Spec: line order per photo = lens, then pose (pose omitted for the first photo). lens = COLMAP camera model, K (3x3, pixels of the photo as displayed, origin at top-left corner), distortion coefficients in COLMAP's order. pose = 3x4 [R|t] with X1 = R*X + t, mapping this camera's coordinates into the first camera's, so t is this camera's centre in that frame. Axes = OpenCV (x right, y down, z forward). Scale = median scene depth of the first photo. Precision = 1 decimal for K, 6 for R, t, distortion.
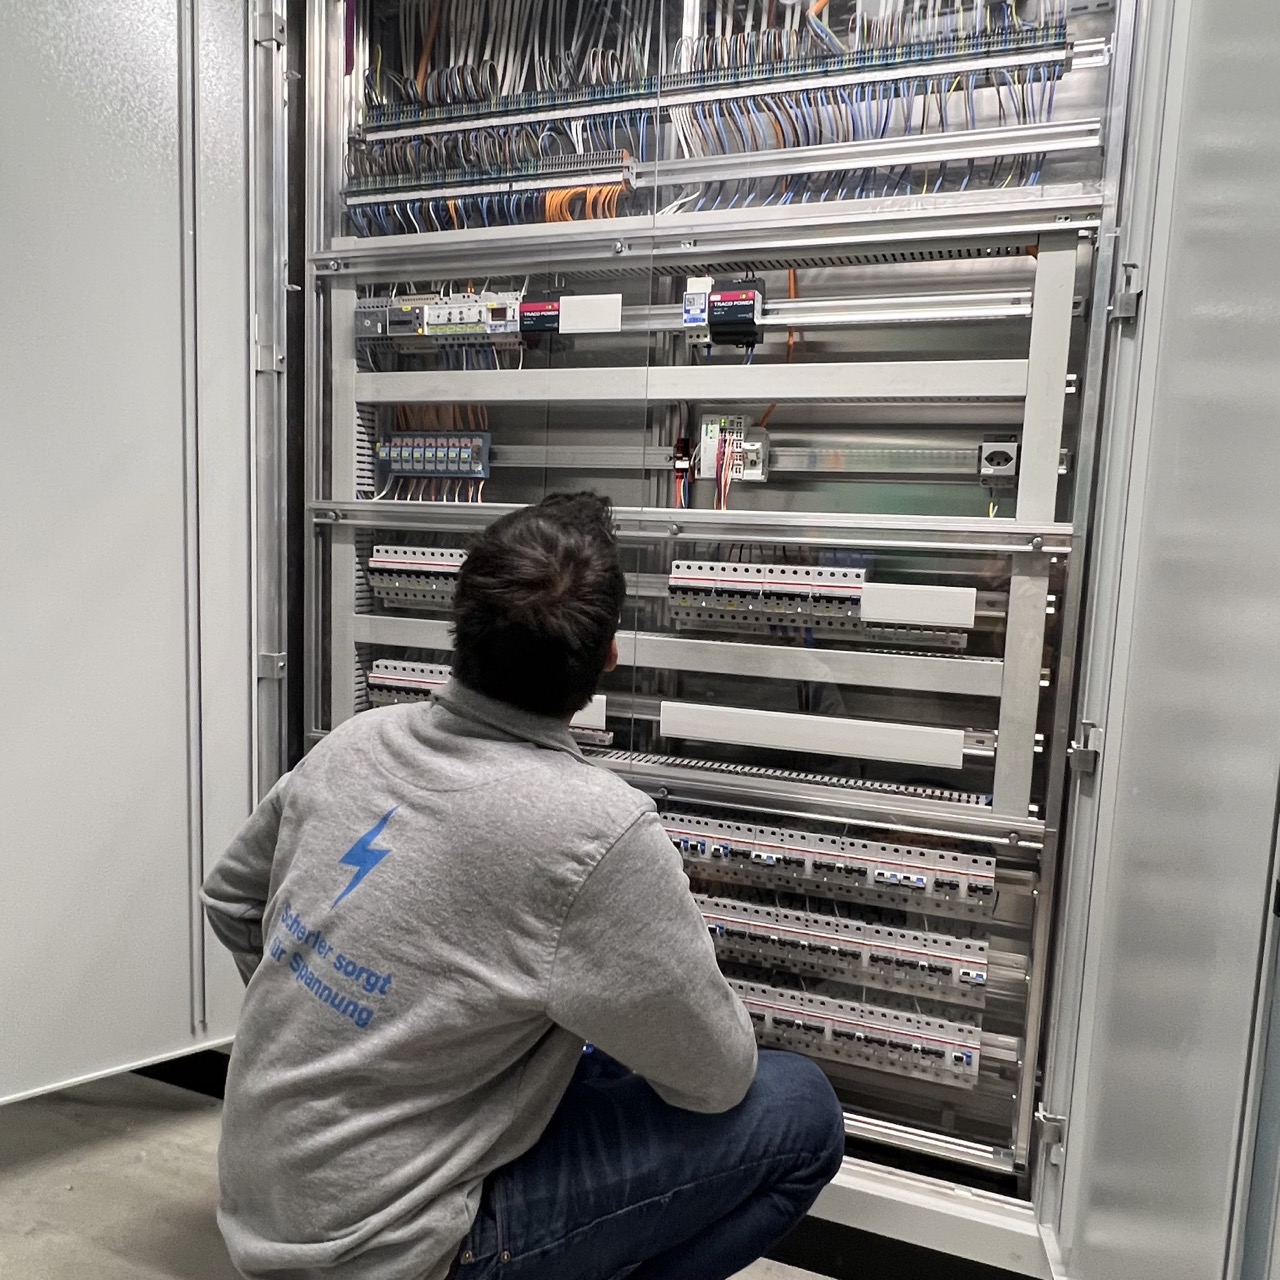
lens RADIAL K [[955.1, 0, 639.4], [0, 955.1, 639.8], [0, 0, 1]] dist [0.005090, 0.001179]
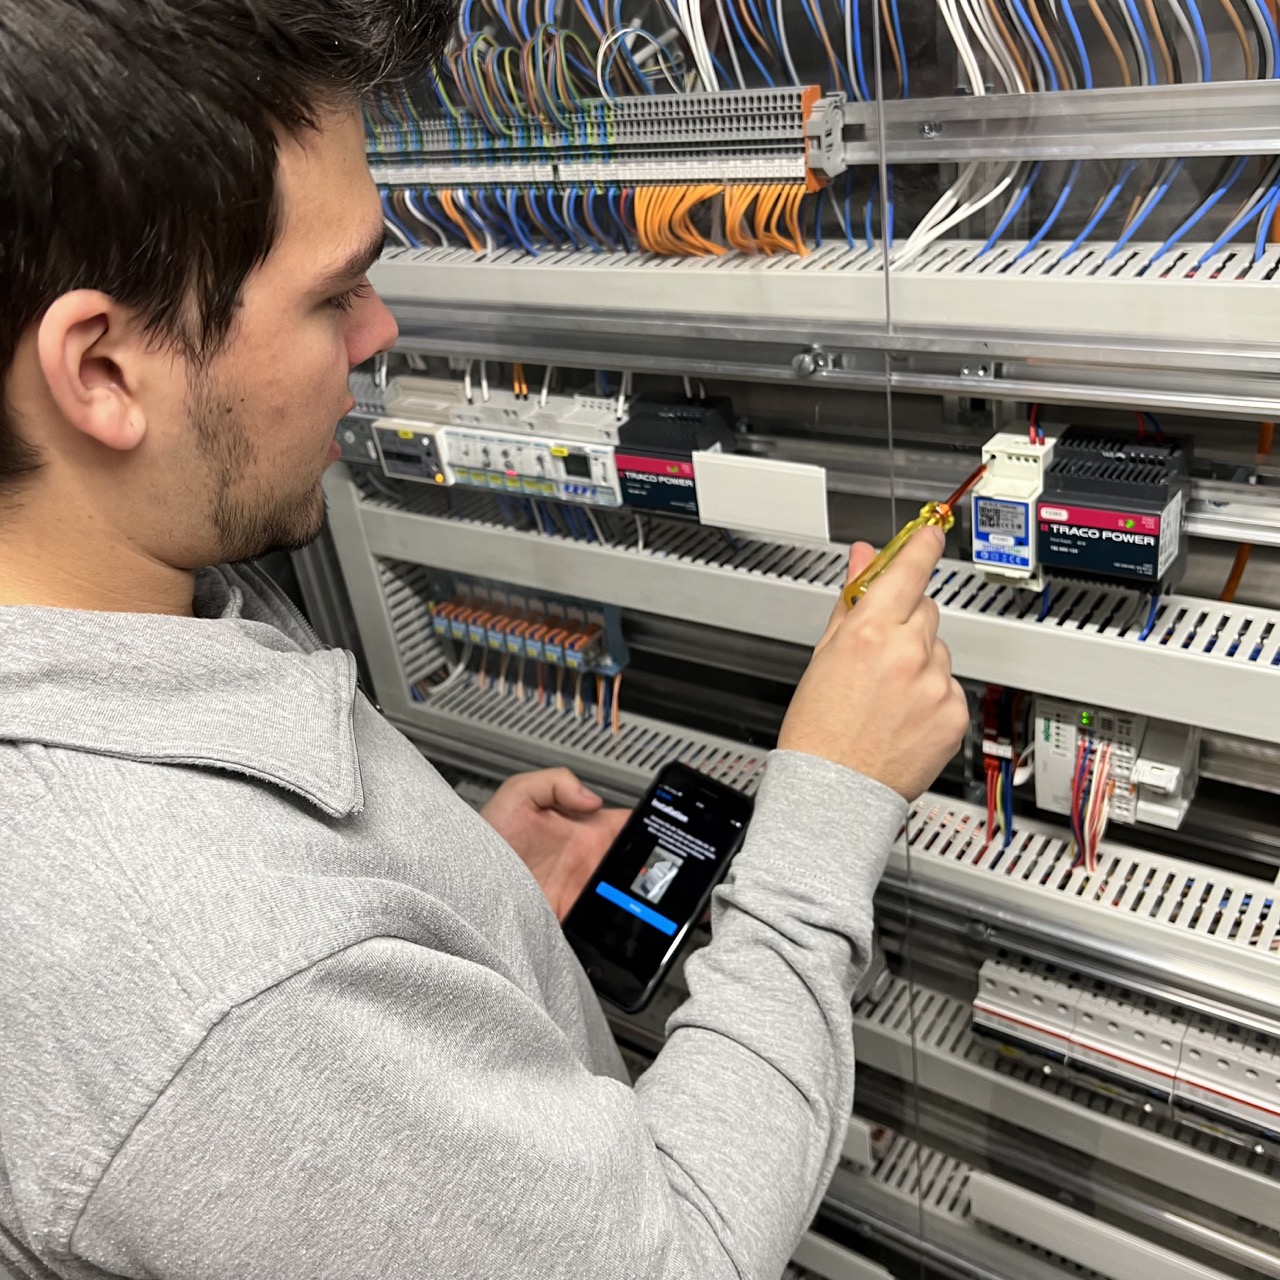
lens RADIAL K [[1292.6, 0, 640.1], [0, 1292.6, 640.5], [0, 0, 1]] dist [0.011200, 0.000000]
pose [[0.948910, -0.013728, -0.315250, 0.078842], [0.140941, 0.912298, 0.384511, -0.500860], [0.282323, -0.409298, 0.867623, 0.429259]]
